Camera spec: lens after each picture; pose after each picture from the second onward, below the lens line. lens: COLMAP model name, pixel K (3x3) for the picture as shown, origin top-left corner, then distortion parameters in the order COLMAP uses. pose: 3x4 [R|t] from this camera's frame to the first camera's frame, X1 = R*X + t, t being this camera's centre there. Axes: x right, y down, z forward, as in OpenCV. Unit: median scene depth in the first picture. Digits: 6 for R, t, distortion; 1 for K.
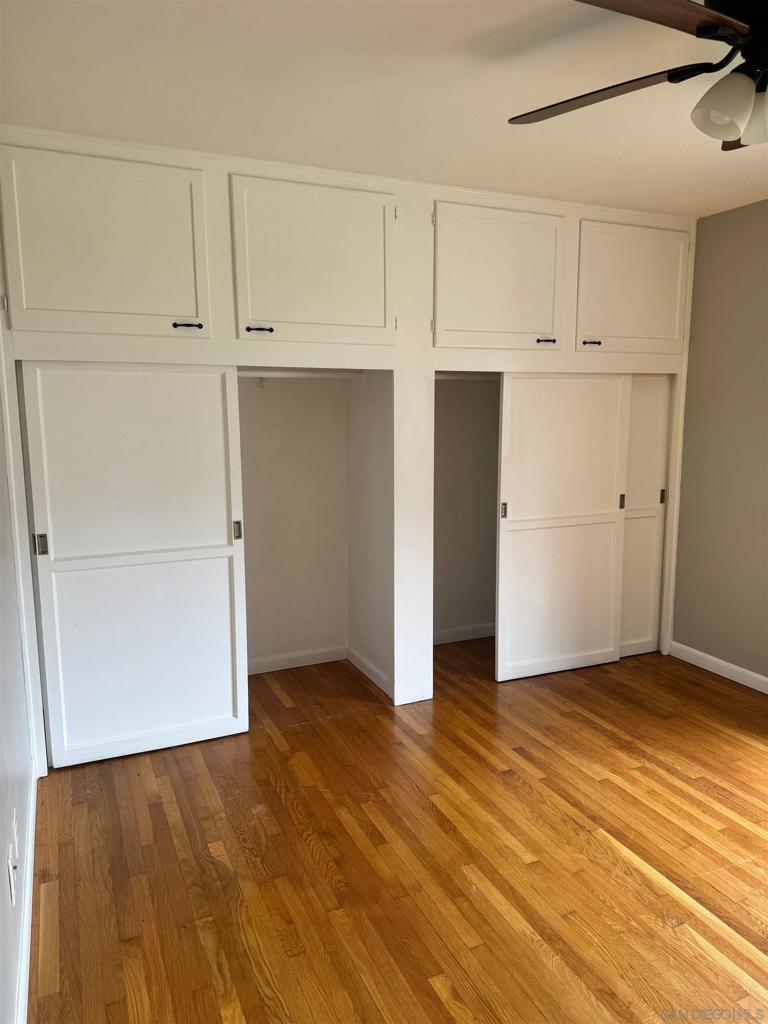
lens RADIAL K [[707.7, 0, 384.0], [0, 707.7, 512.0], [0, 0, 1]] dist [0.045850, -0.071229]
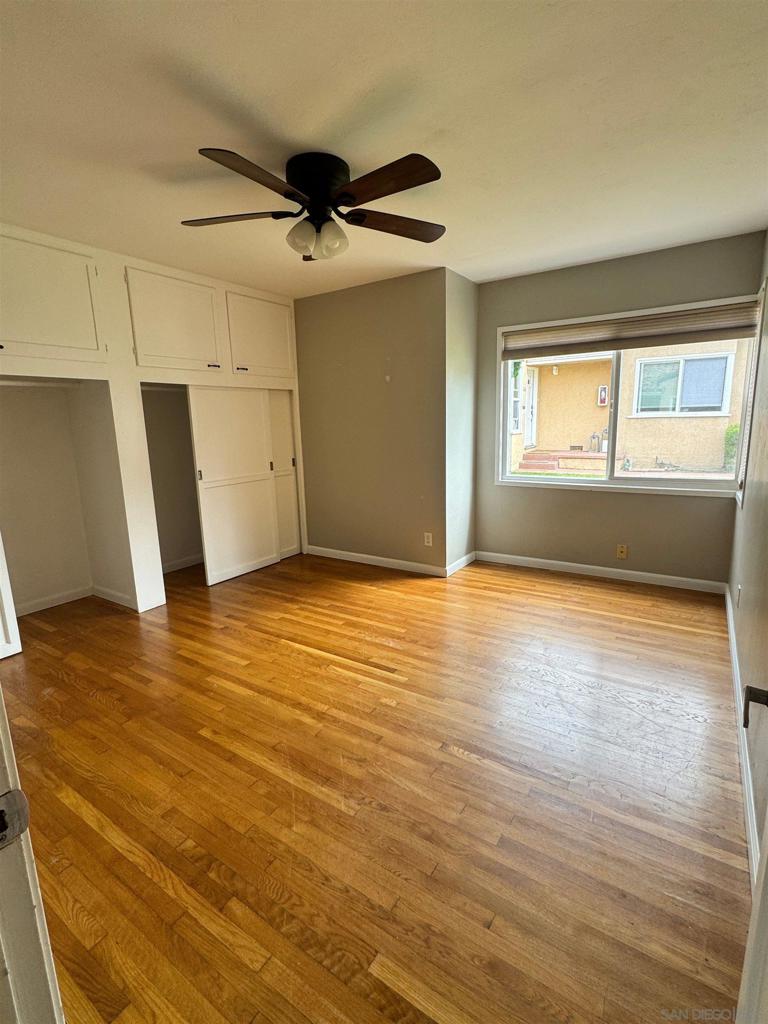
lens RADIAL K [[477.9, 0, 384.0], [0, 477.9, 512.0], [0, 0, 1]] dist [-0.003790, -0.000367]
pose [[0.842623, -0.119306, 0.525121, -0.060895], [0.103627, 0.992848, 0.059290, 0.070621], [-0.528439, 0.004457, 0.848960, -0.128833]]
